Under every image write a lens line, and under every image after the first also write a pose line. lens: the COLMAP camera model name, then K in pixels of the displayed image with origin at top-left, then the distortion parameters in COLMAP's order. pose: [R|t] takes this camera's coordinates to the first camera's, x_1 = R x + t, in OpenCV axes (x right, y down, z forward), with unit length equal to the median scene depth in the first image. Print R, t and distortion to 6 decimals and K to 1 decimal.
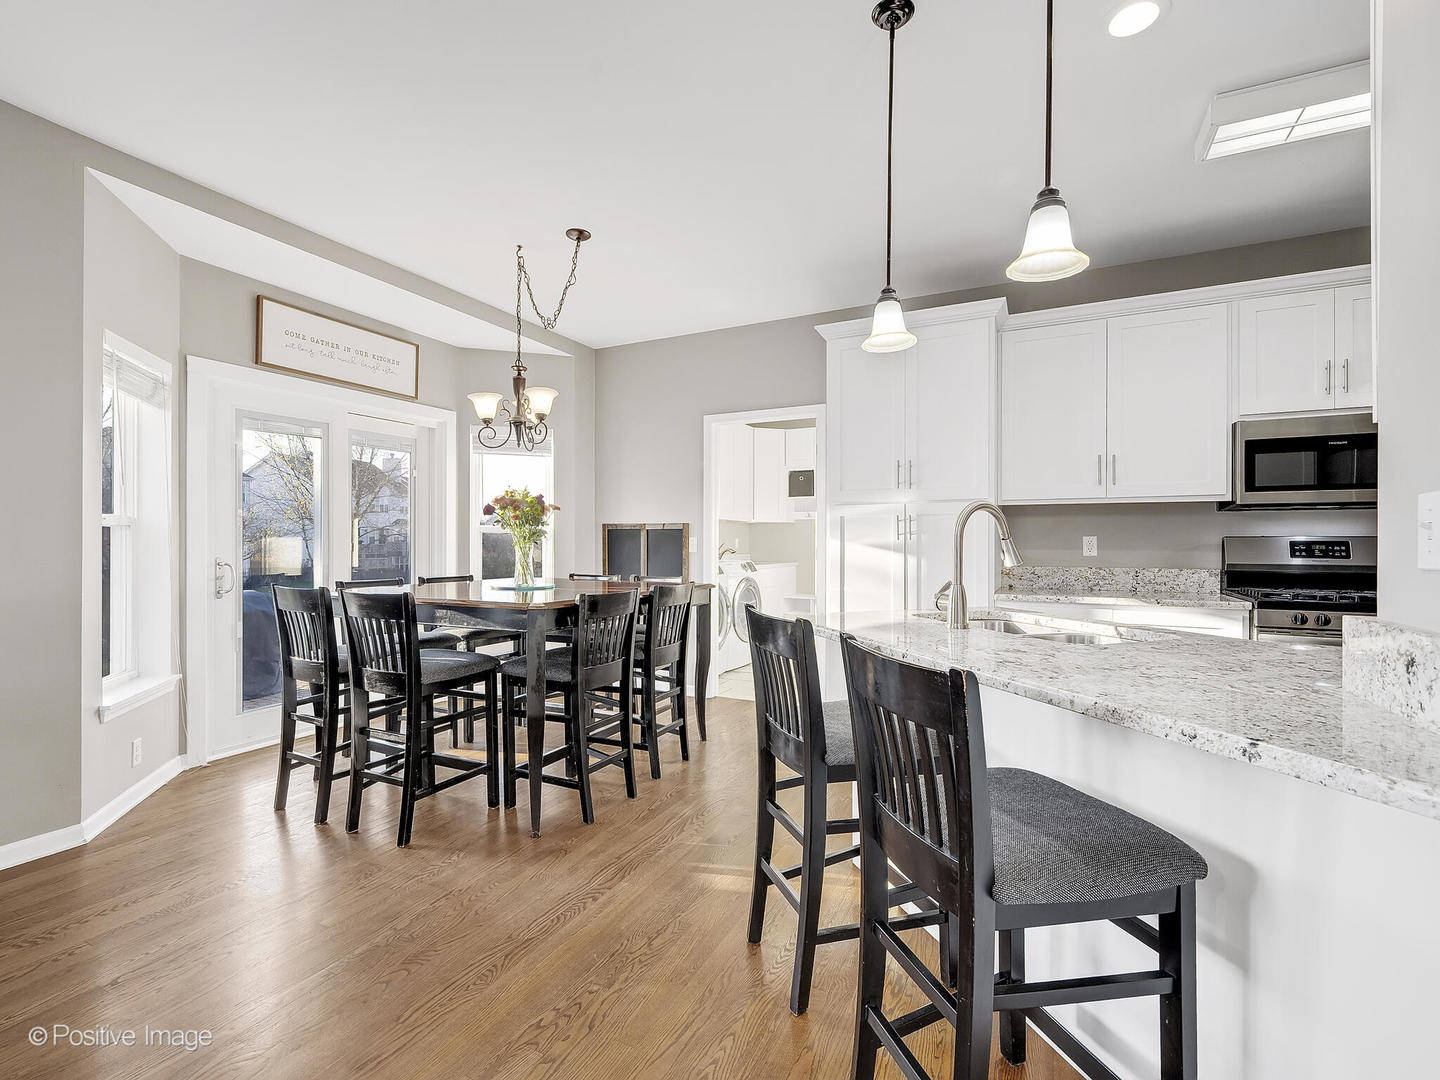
lens RADIAL K [[655.1, 0, 724.8], [0, 655.1, 540.1], [0, 0, 1]] dist [-0.000050, -0.000630]
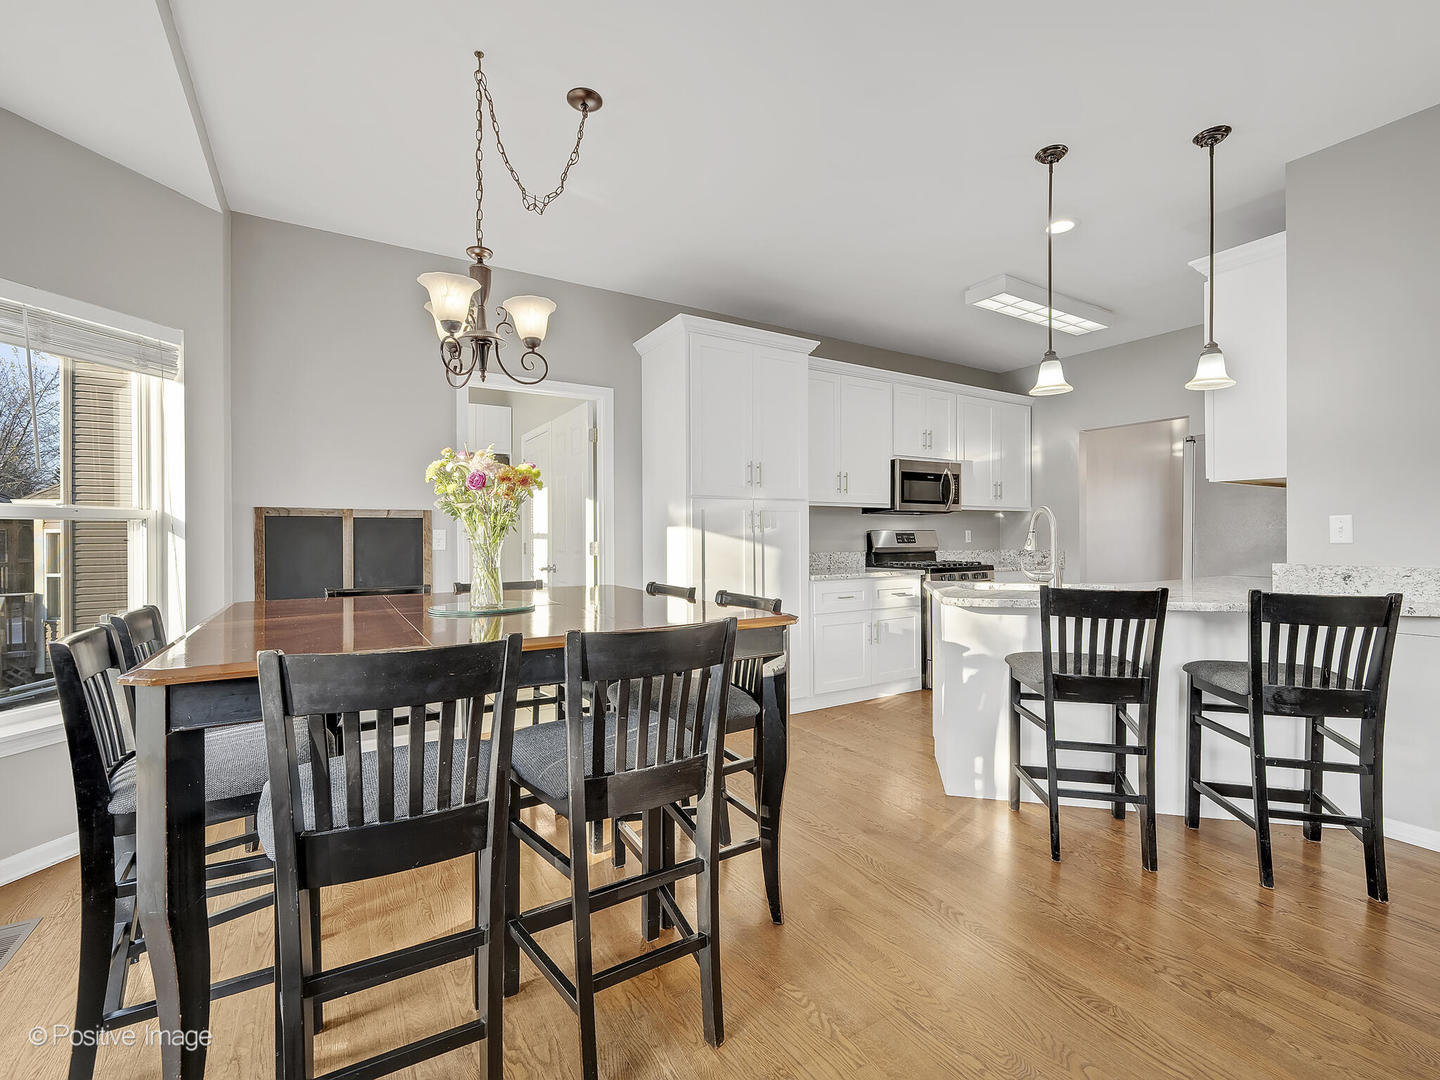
lens RADIAL K [[637.7, 0, 733.2], [0, 637.7, 536.2], [0, 0, 1]] dist [0.003073, 0.000582]
pose [[0.518334, -0.005865, 0.855158, -0.736585], [0.001258, 0.999981, 0.006096, -0.001388], [-0.855177, -0.002084, 0.518332, 0.513585]]
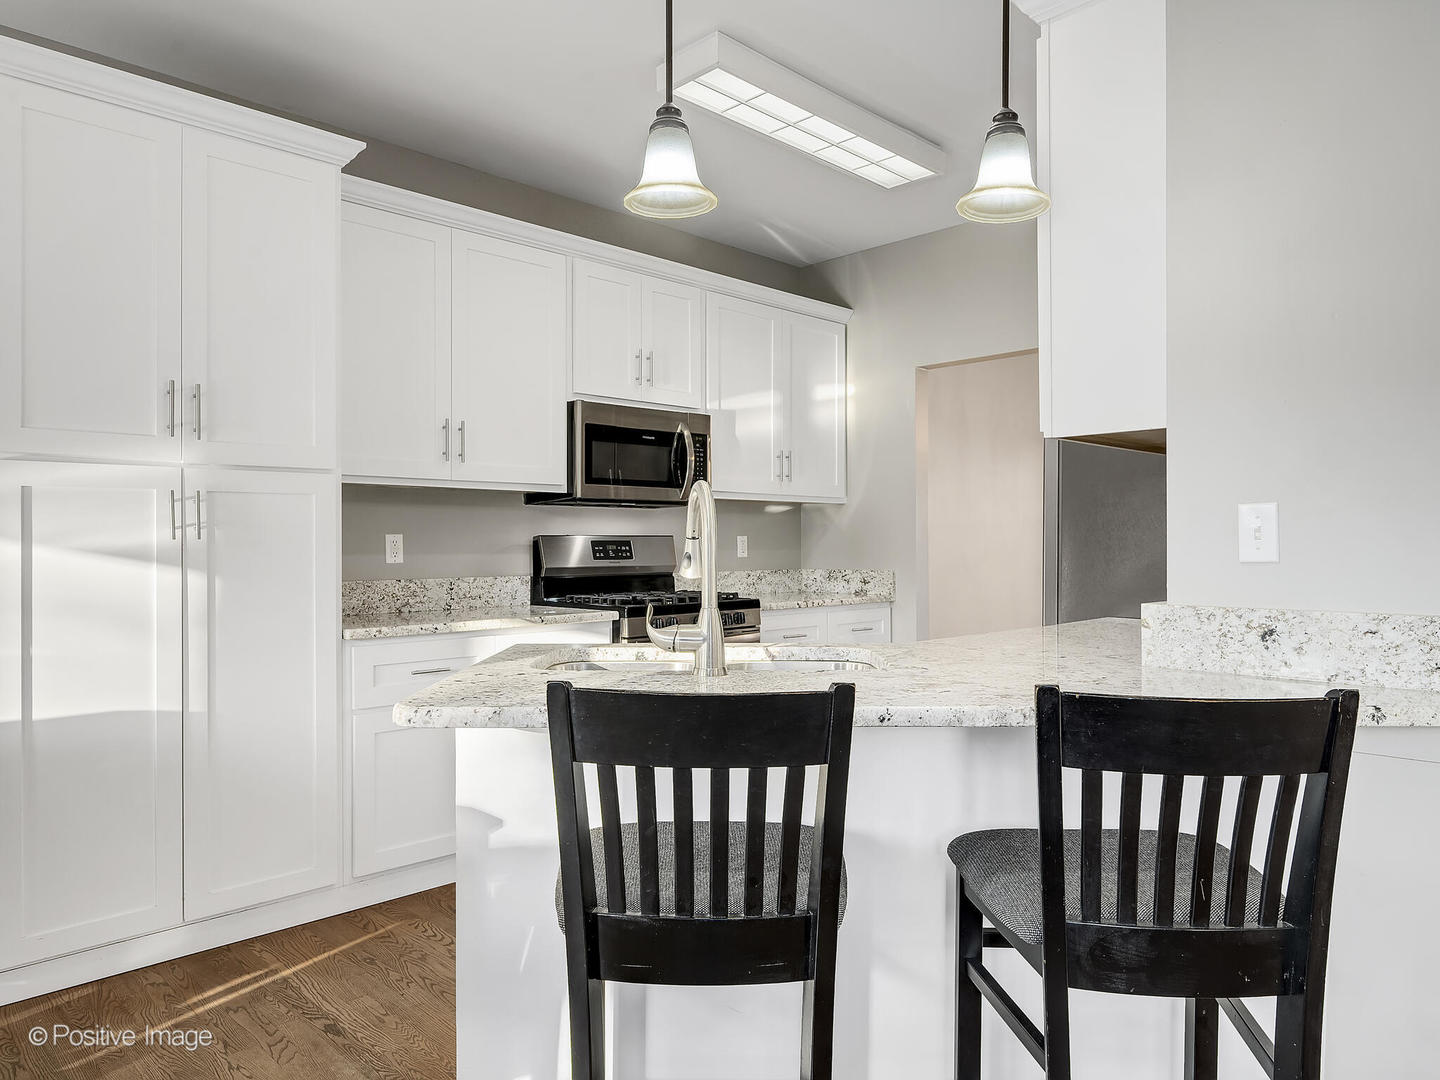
lens RADIAL K [[960.6, 0, 732.5], [0, 960.6, 539.1], [0, 0, 1]] dist [-0.002530, 0.000978]
pose [[0.321766, 0.000250, 0.946819, -0.318161], [0.000201, 1.000000, -0.000333, -0.000324], [-0.946819, 0.000297, 0.321766, 0.395326]]
